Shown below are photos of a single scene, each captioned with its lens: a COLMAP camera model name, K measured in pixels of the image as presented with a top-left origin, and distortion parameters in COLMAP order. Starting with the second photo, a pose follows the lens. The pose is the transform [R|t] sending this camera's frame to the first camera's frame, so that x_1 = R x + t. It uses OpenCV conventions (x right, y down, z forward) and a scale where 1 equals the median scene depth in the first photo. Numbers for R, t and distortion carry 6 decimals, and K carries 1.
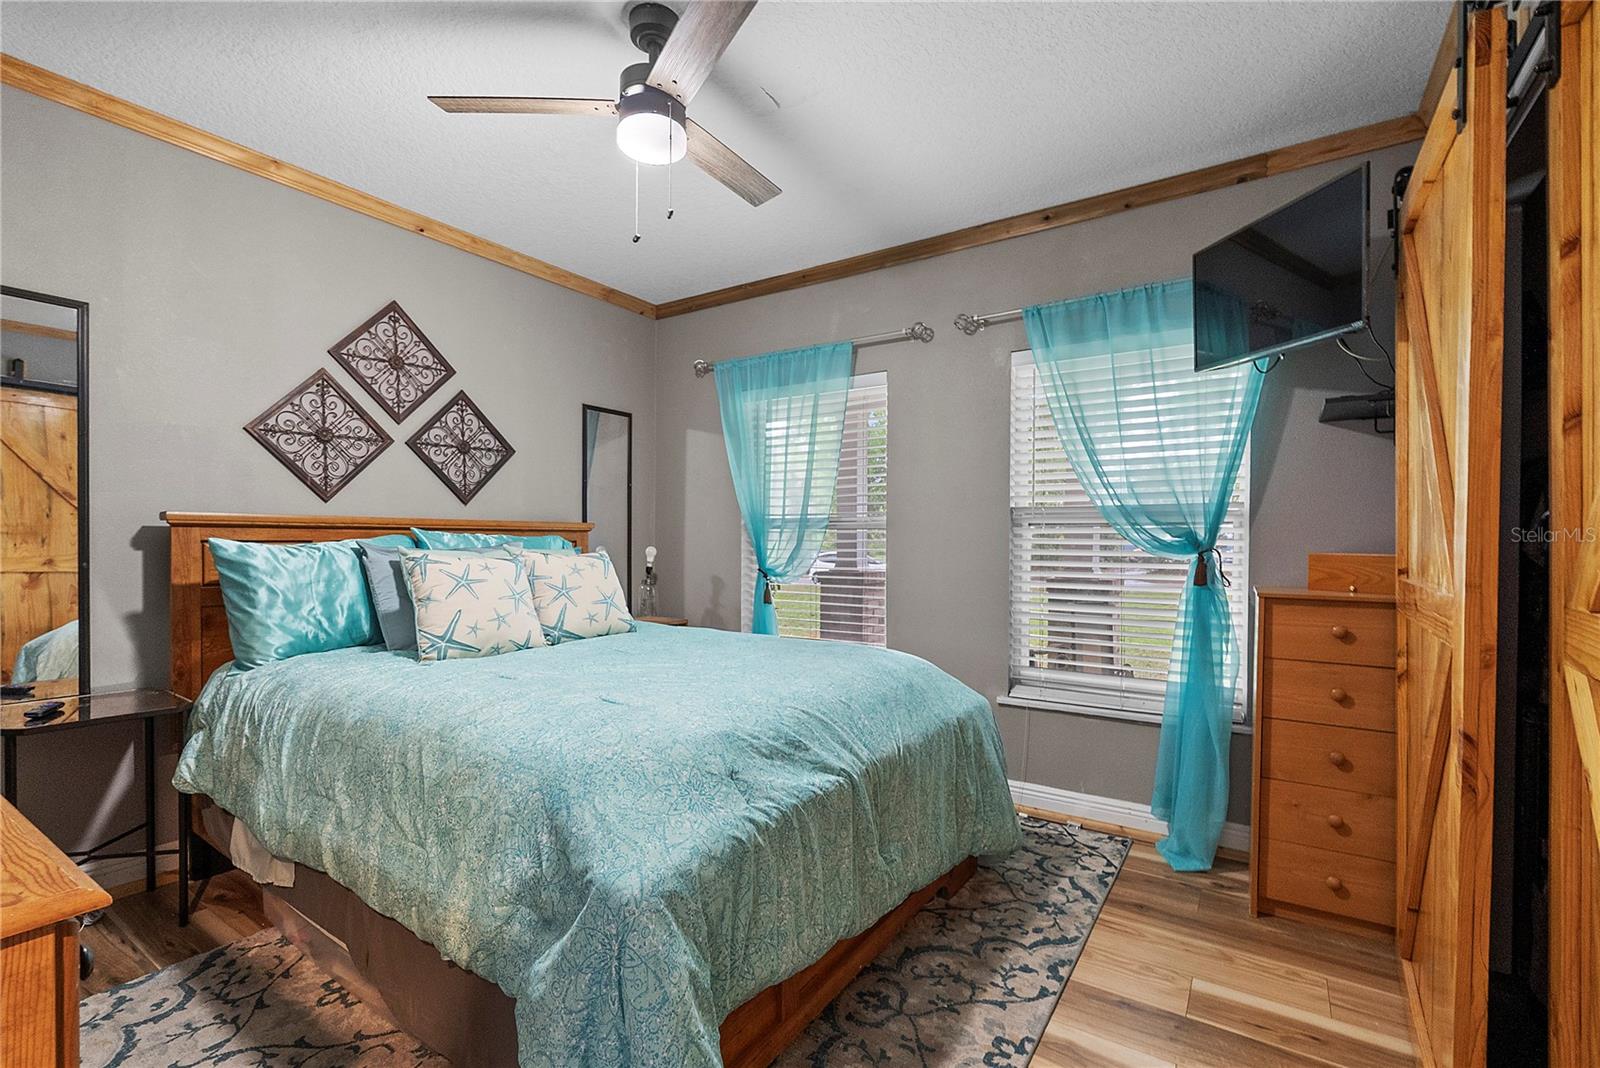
lens RADIAL K [[701.7, 0, 809.2], [0, 701.7, 540.5], [0, 0, 1]] dist [-0.022064, -0.000060]
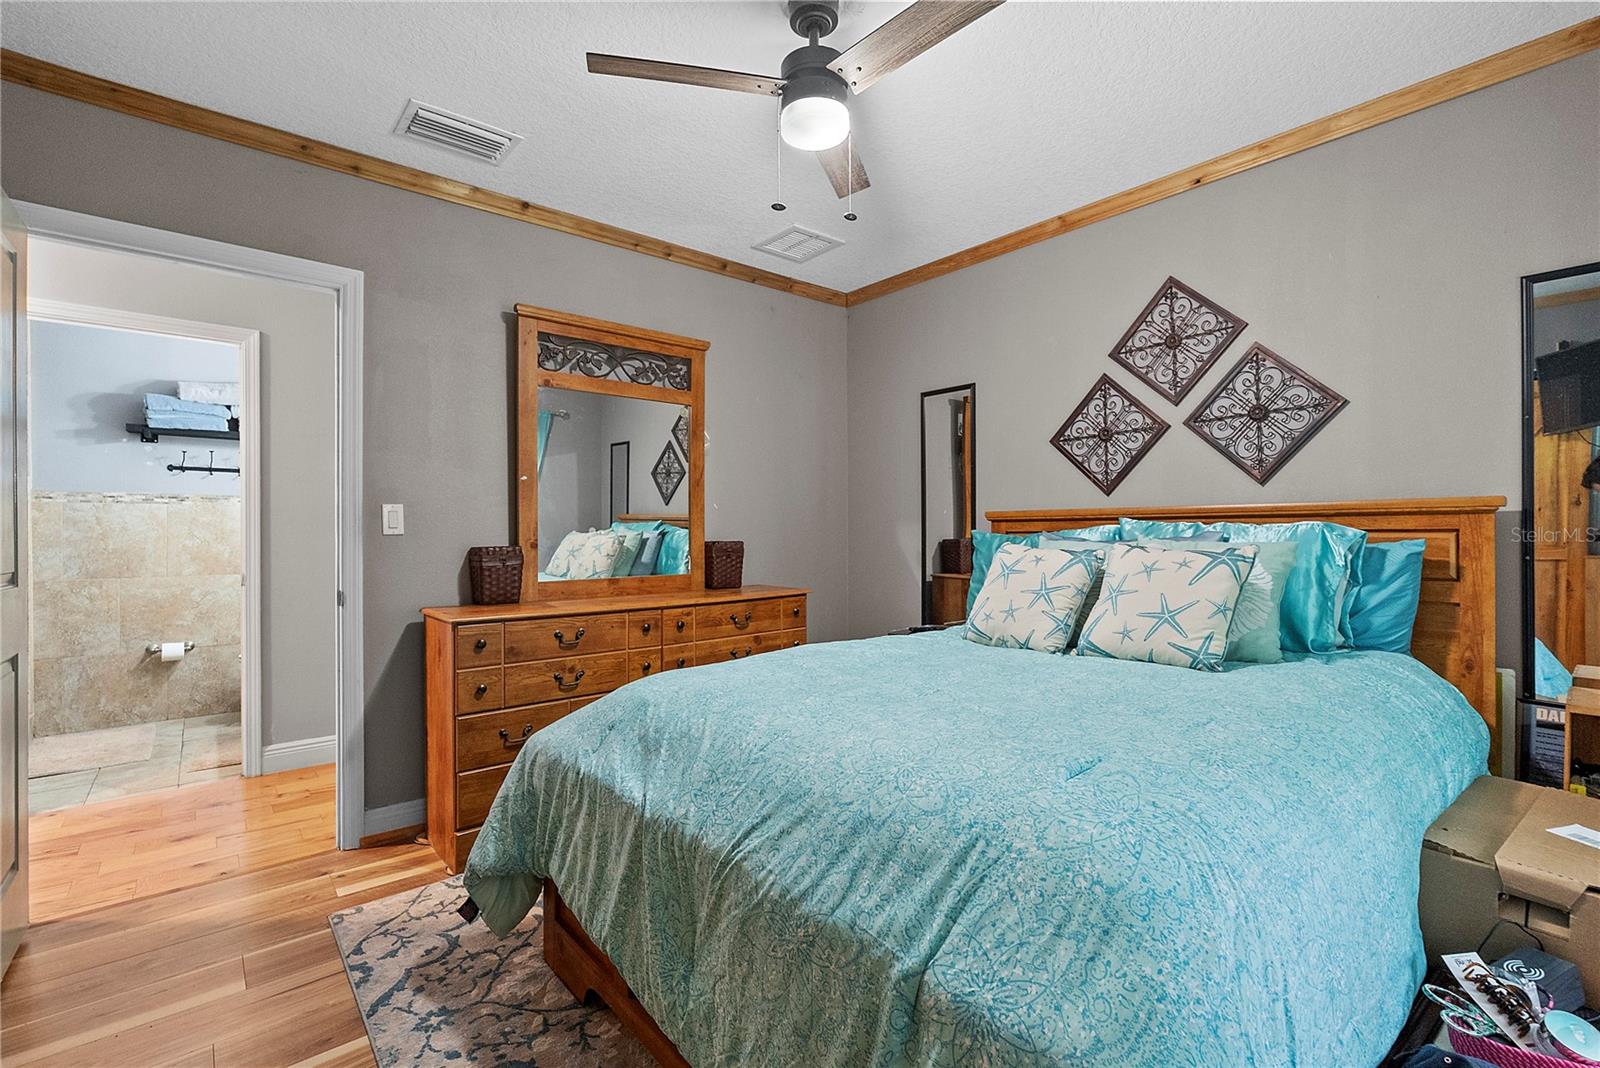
lens RADIAL K [[729.4, 0, 808.2], [0, 729.4, 535.2], [0, 0, 1]] dist [-0.002425, -0.000270]
pose [[-0.289421, 0.003805, -0.957194, 0.497982], [0.004906, 0.999985, 0.002491, 0.001669], [0.957189, -0.003975, -0.289435, 0.819128]]
